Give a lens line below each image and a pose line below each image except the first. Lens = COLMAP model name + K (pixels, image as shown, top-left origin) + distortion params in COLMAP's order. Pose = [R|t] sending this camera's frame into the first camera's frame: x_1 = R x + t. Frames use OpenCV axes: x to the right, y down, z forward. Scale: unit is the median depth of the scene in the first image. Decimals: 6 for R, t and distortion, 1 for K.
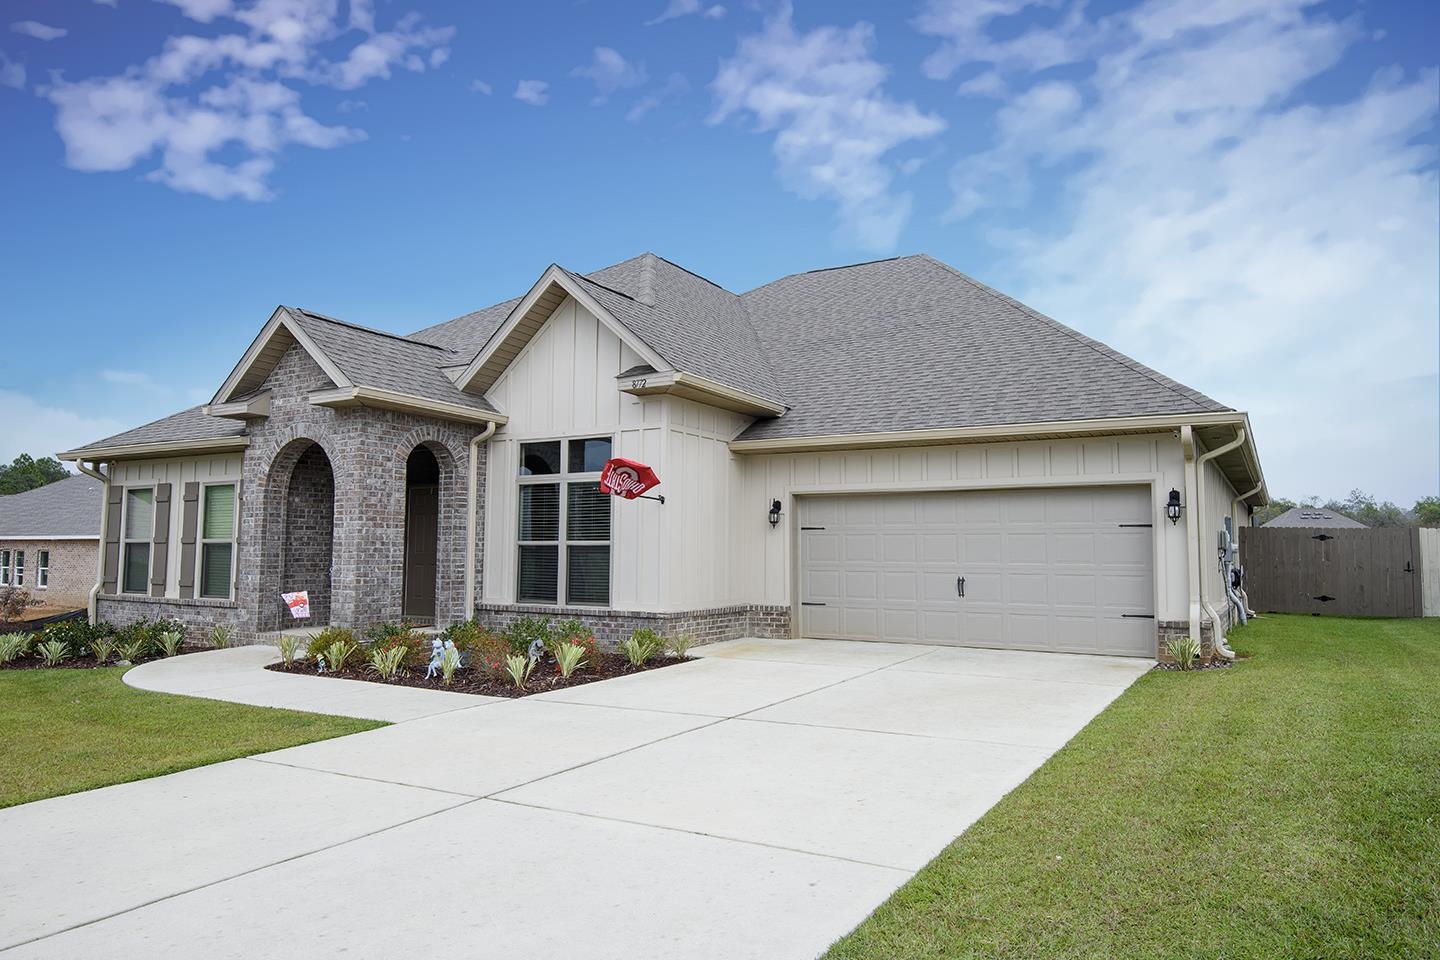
lens RADIAL K [[945.4, 0, 724.3], [0, 945.4, 471.7], [0, 0, 1]] dist [0.011831, 0.001039]
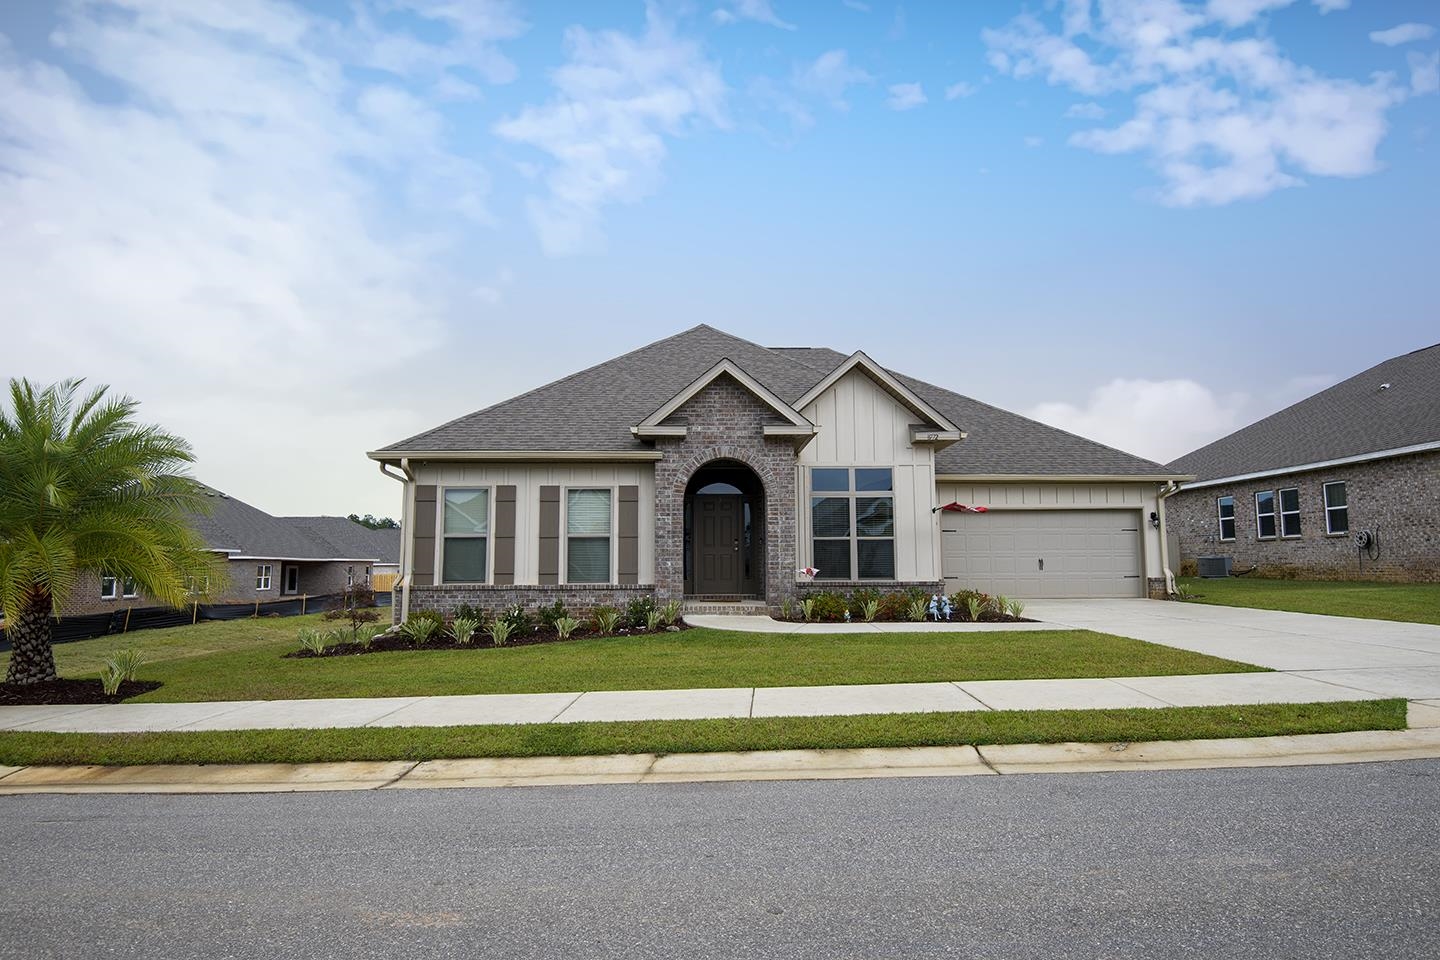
lens RADIAL K [[809.0, 0, 728.0], [0, 809.0, 479.7], [0, 0, 1]] dist [-0.005507, -0.002228]
pose [[0.844357, 0.045893, 0.533812, -1.020163], [-0.034858, 0.998919, -0.030742, 0.029866], [-0.534646, 0.007350, 0.845044, 0.036944]]
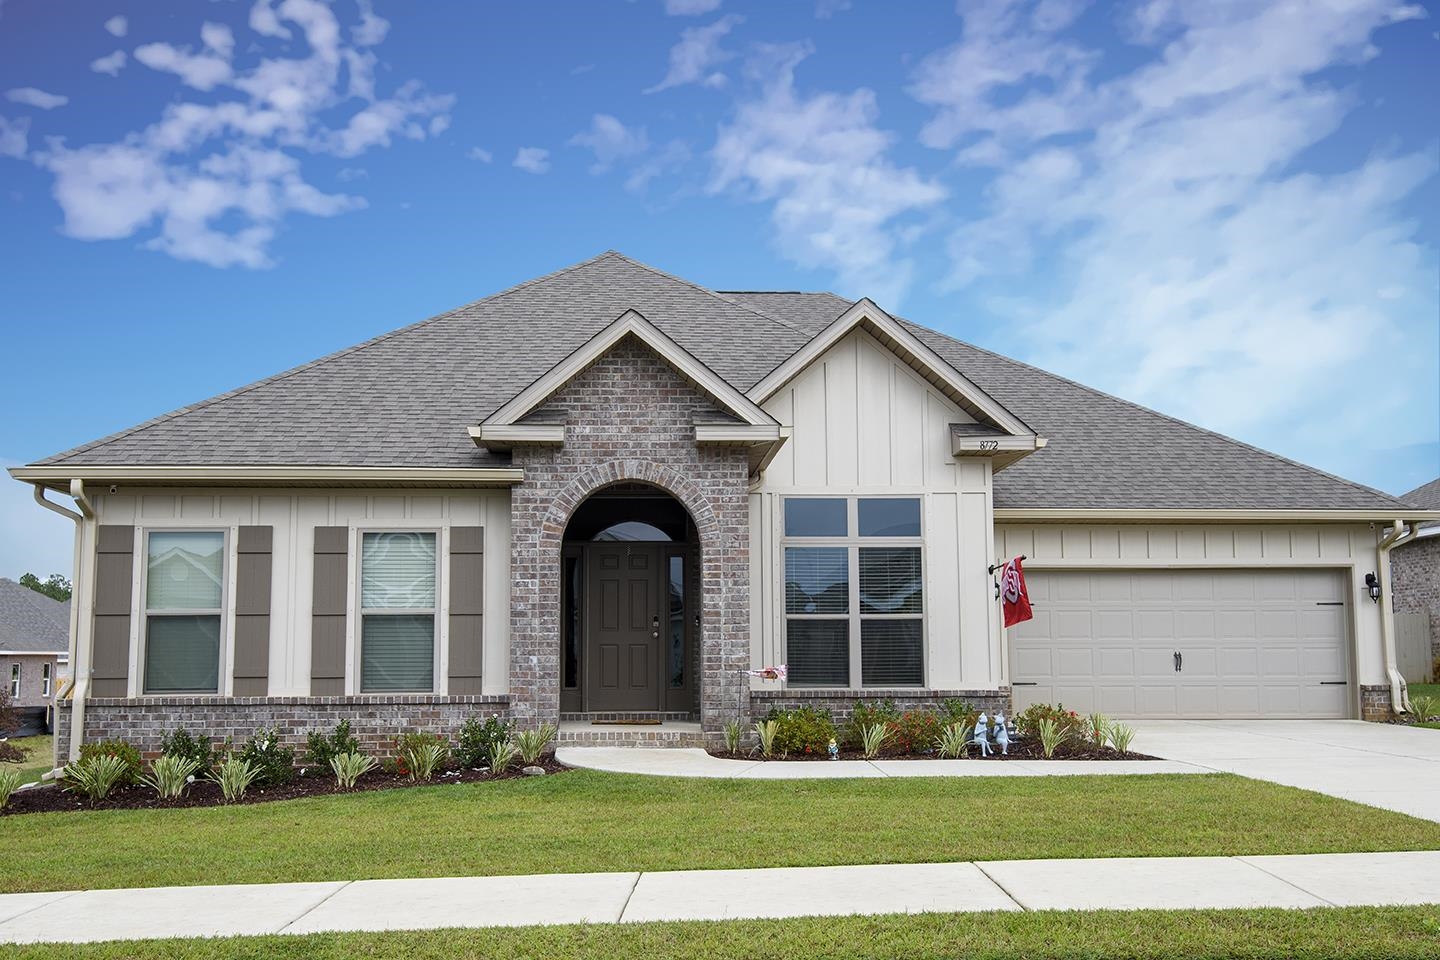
lens RADIAL K [[1378.1, 0, 707.4], [0, 1378.1, 518.6], [0, 0, 1]] dist [0.034409, 0.000000]
pose [[0.834486, 0.046731, 0.549044, -0.990373], [-0.036691, 0.998898, -0.029254, 0.027421], [-0.549806, 0.004267, 0.835281, 0.013834]]
